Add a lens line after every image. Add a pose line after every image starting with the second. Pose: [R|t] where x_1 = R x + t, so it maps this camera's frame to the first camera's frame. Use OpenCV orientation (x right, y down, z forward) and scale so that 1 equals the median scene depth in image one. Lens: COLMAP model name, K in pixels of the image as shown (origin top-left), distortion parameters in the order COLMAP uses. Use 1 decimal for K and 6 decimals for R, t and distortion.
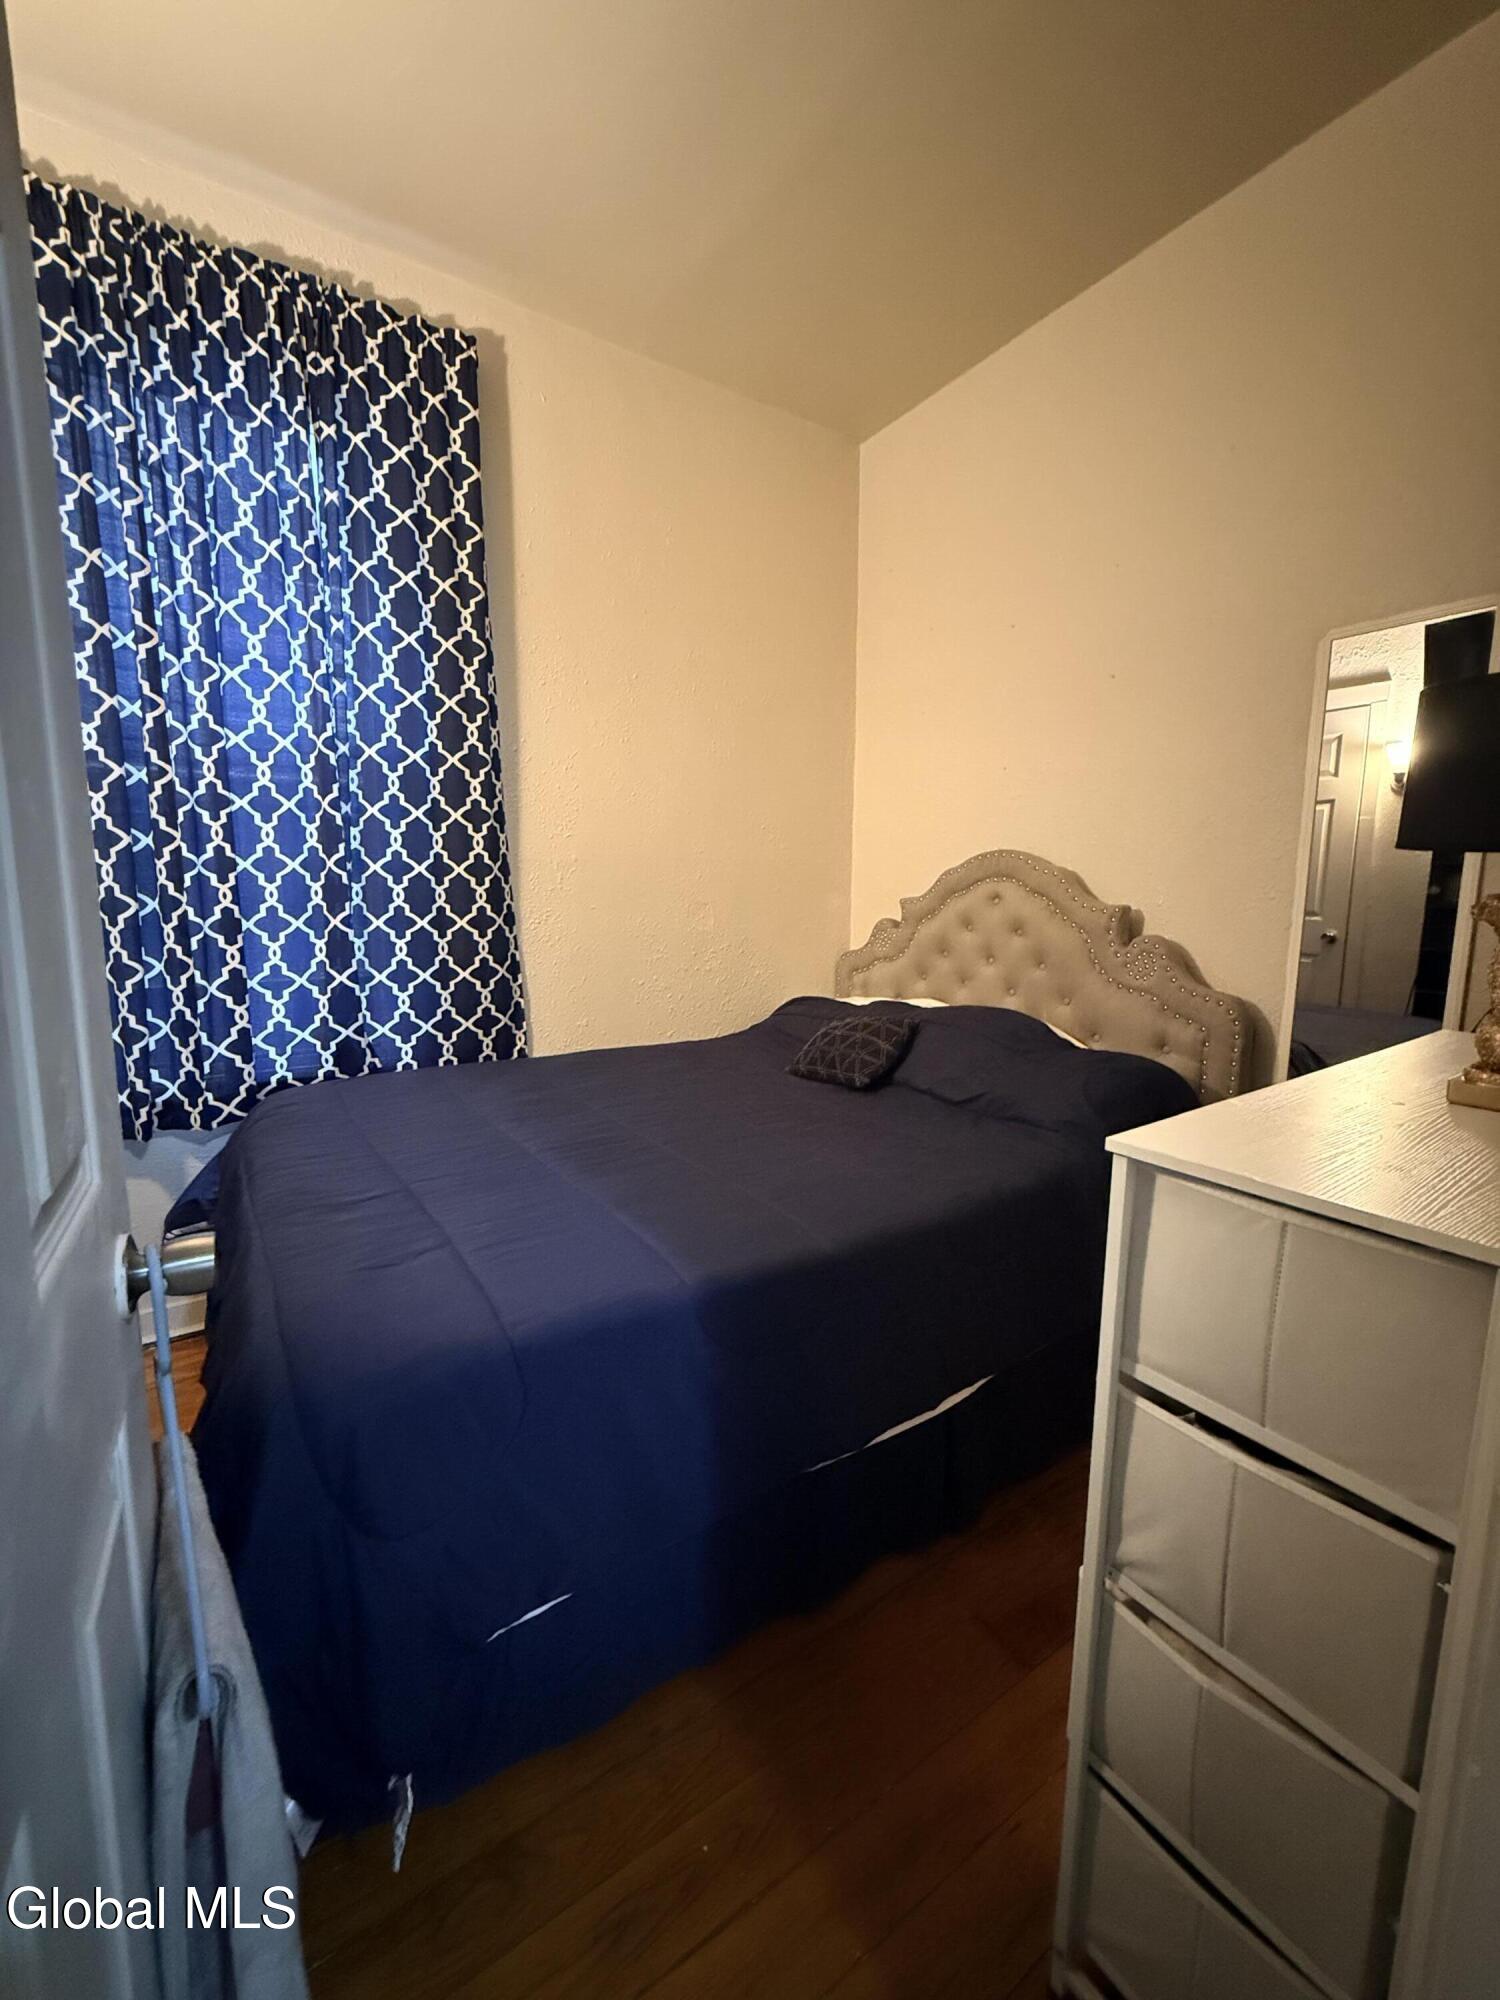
lens RADIAL K [[795.9, 0, 752.1], [0, 795.9, 996.6], [0, 0, 1]] dist [0.000675, -0.000548]
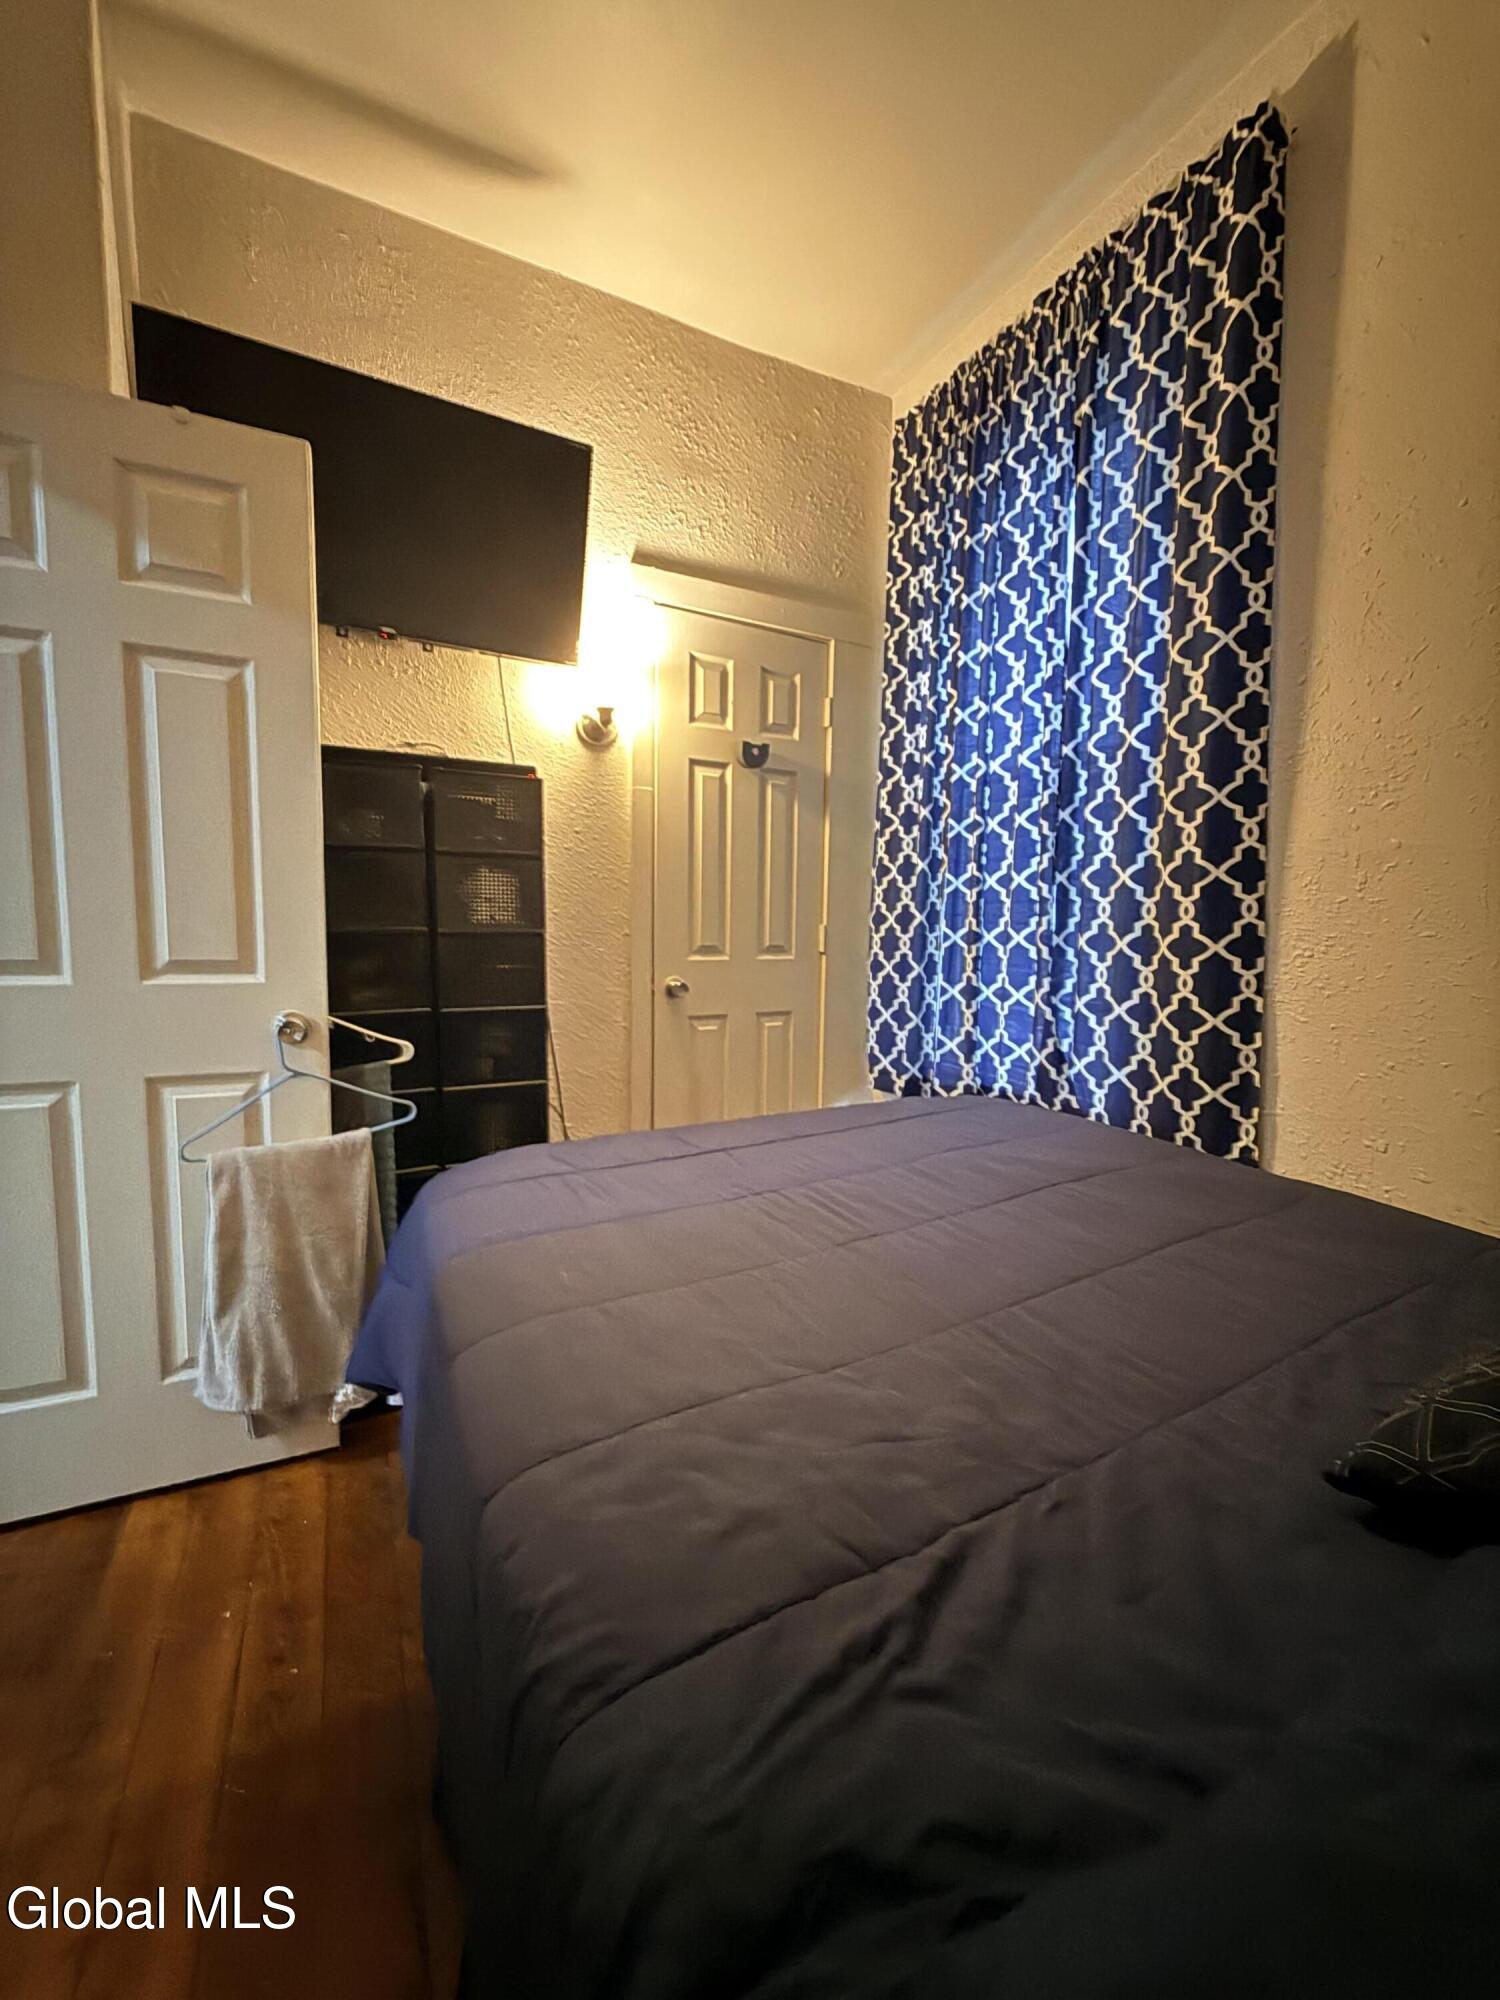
lens RADIAL K [[795.9, 0, 752.1], [0, 795.9, 996.6], [0, 0, 1]] dist [0.000675, -0.000548]
pose [[-0.124221, 0.088611, -0.988290, 0.427251], [-0.150718, 0.982763, 0.107059, -0.070687], [0.980741, 0.162252, -0.108725, 0.724517]]
